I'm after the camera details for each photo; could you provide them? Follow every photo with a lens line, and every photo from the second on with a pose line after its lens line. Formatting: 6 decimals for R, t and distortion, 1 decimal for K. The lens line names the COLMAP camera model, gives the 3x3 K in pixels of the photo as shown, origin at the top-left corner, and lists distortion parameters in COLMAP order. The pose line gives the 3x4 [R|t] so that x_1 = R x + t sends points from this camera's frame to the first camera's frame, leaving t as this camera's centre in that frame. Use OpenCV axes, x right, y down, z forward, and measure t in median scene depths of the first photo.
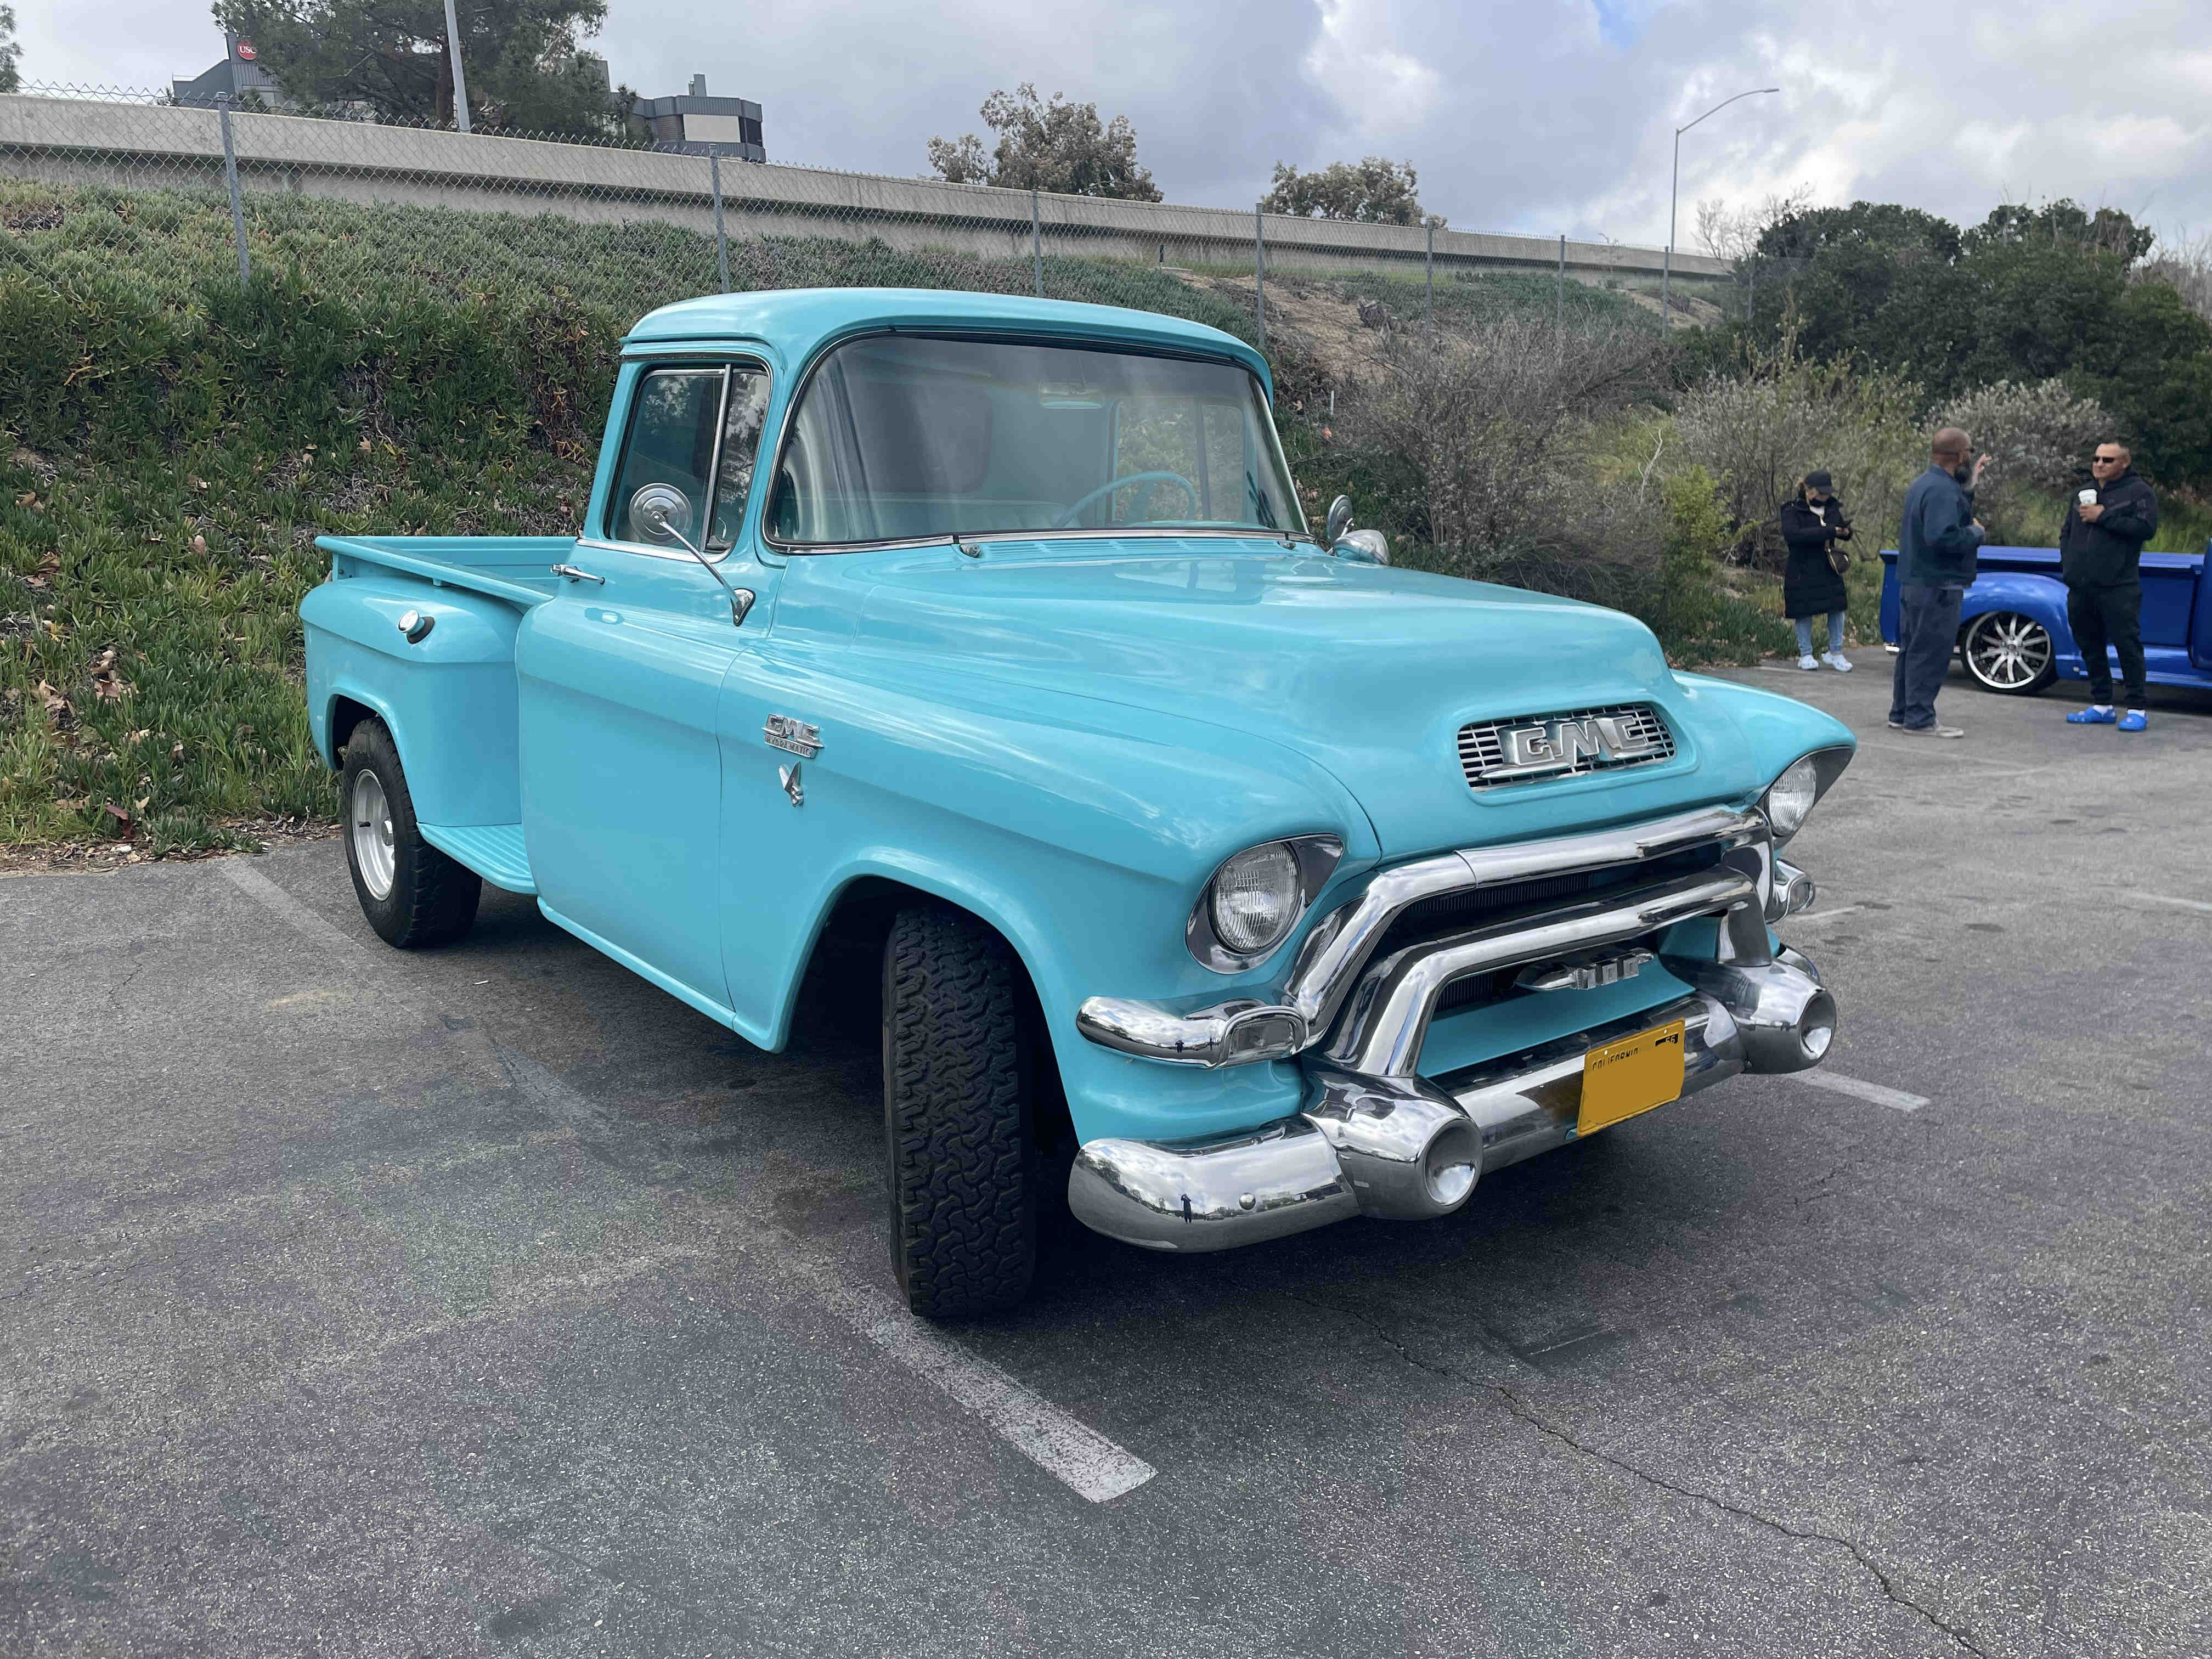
lens RADIAL K [[1647.9, 0, 1106.0], [0, 1647.9, 829.5], [0, 0, 1]] dist [0.052816, -0.003764]
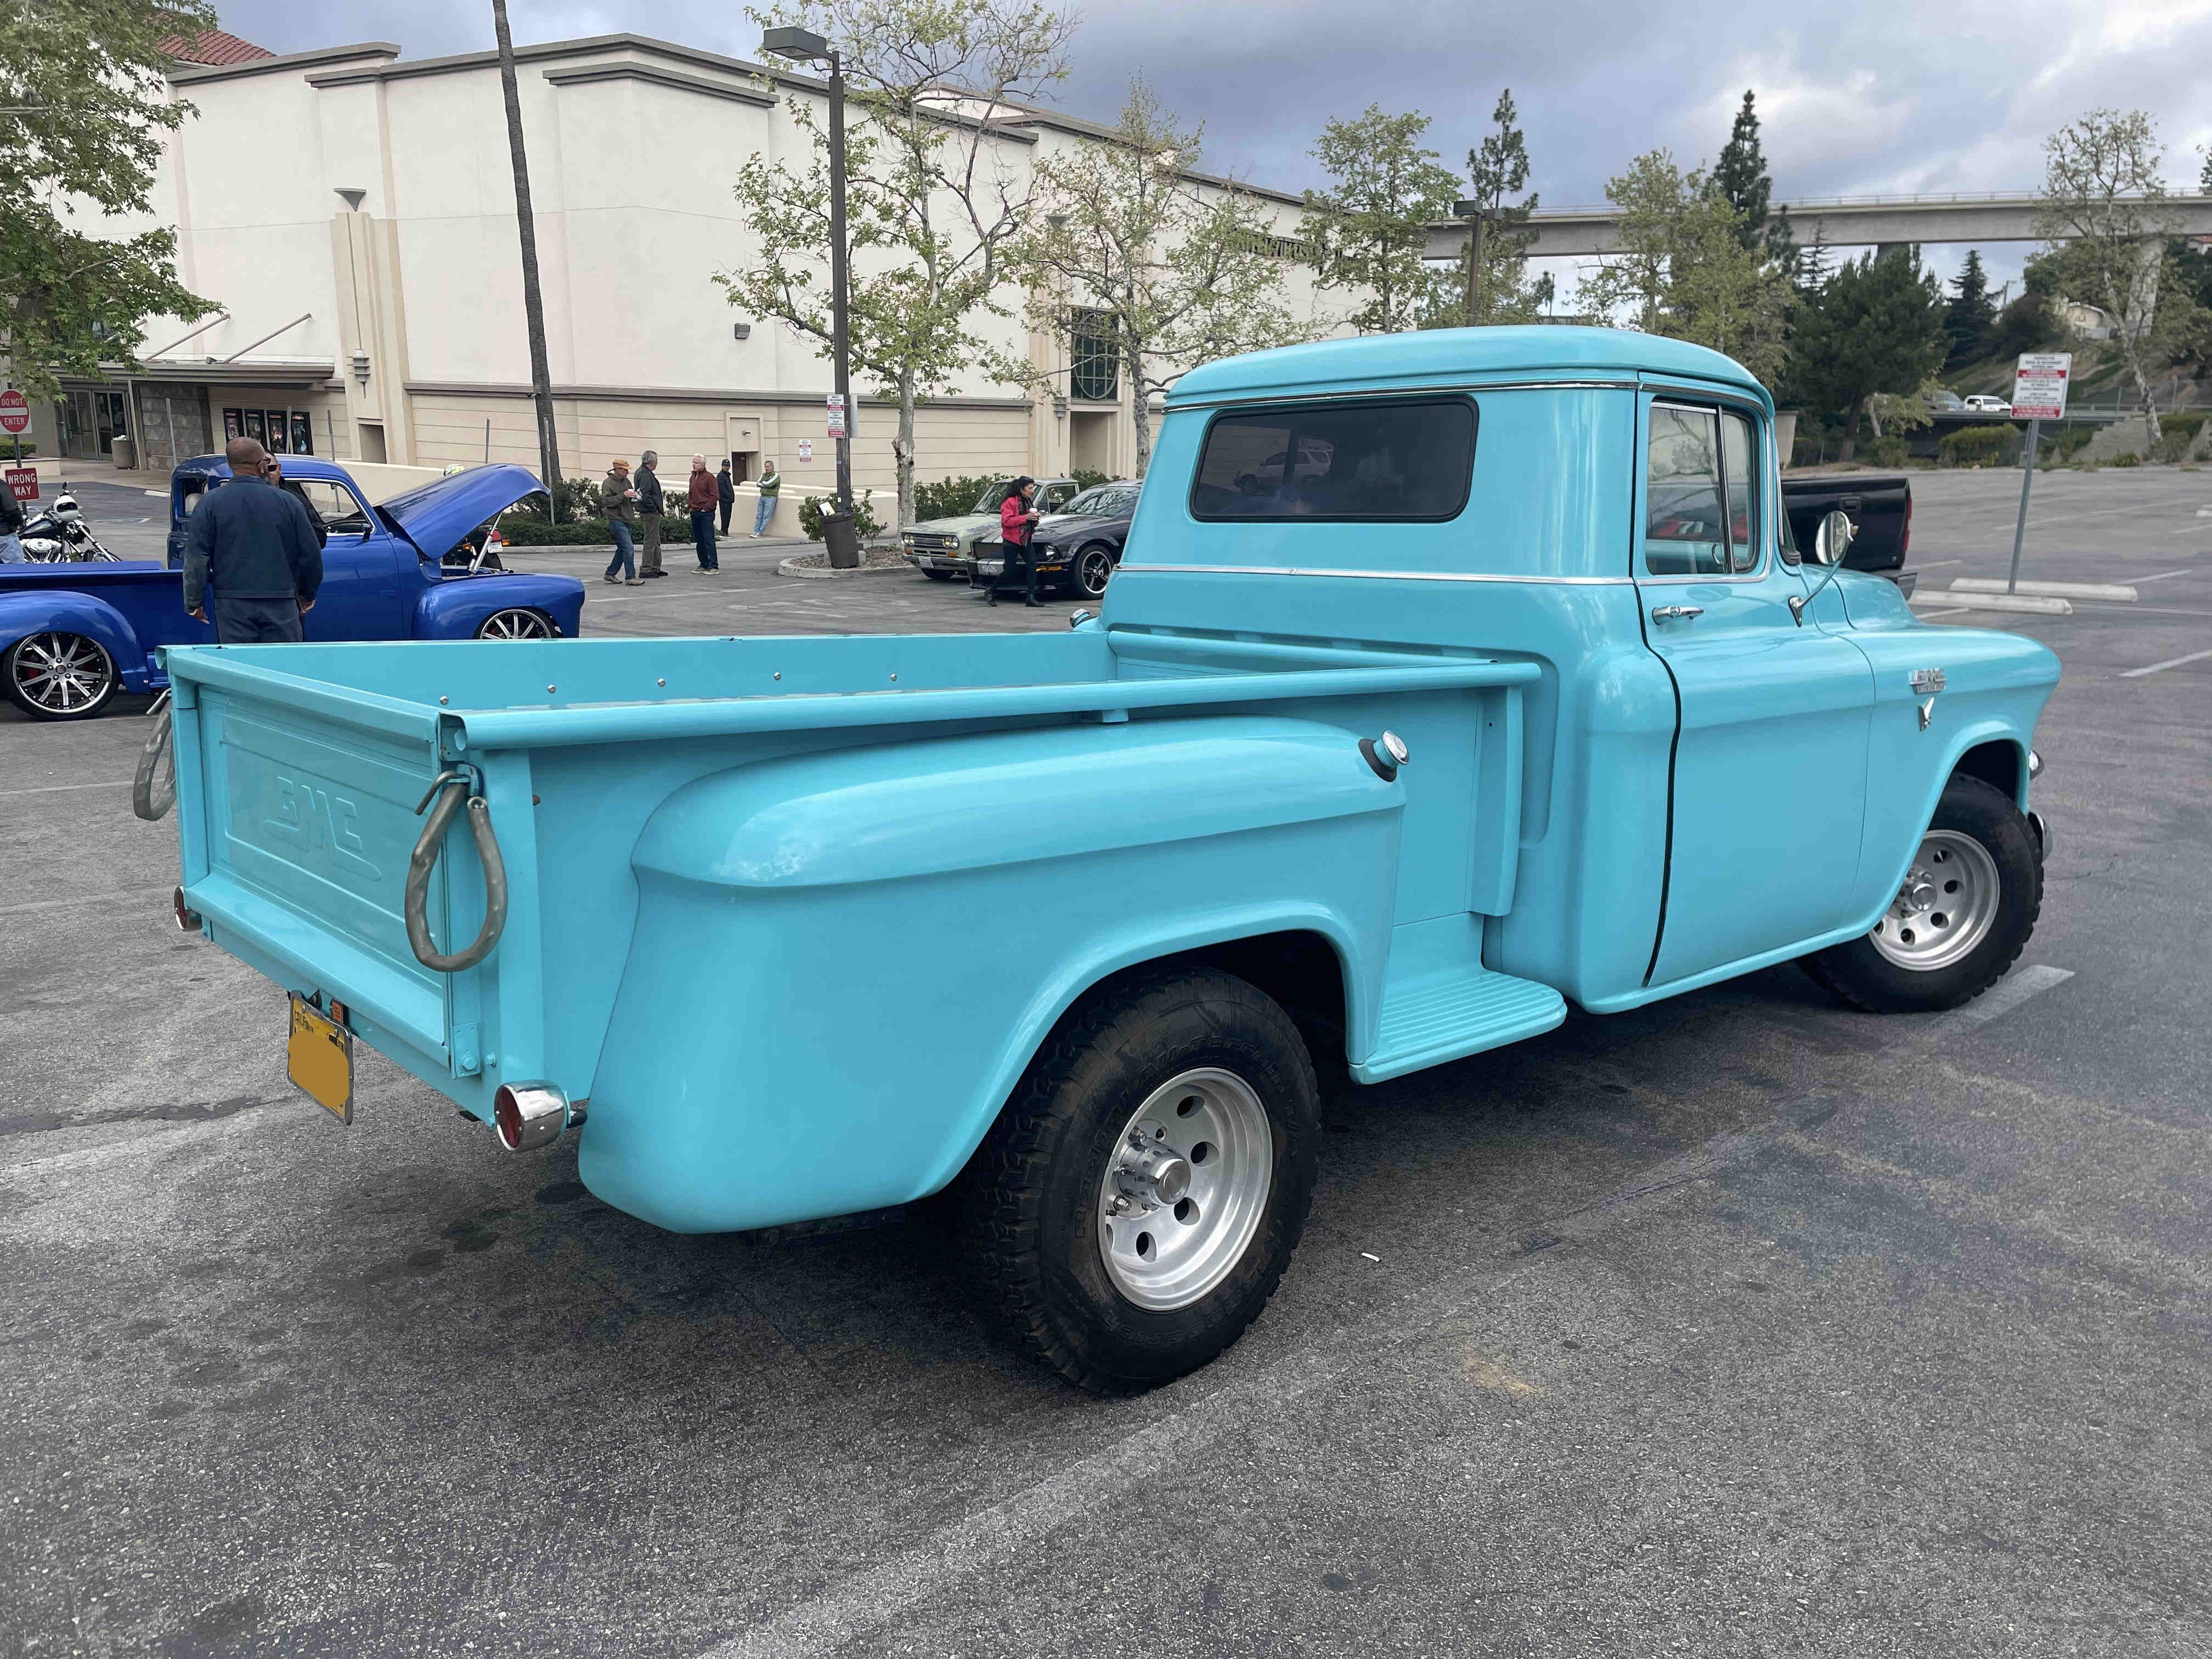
lens RADIAL K [[1647.9, 0, 1106.0], [0, 1647.9, 829.5], [0, 0, 1]] dist [0.052816, -0.003764]
pose [[-0.051724, -0.198978, 0.978638, -1.209735], [0.196855, 0.958691, 0.205326, -0.287618], [-0.979067, 0.203270, -0.010417, 1.297769]]
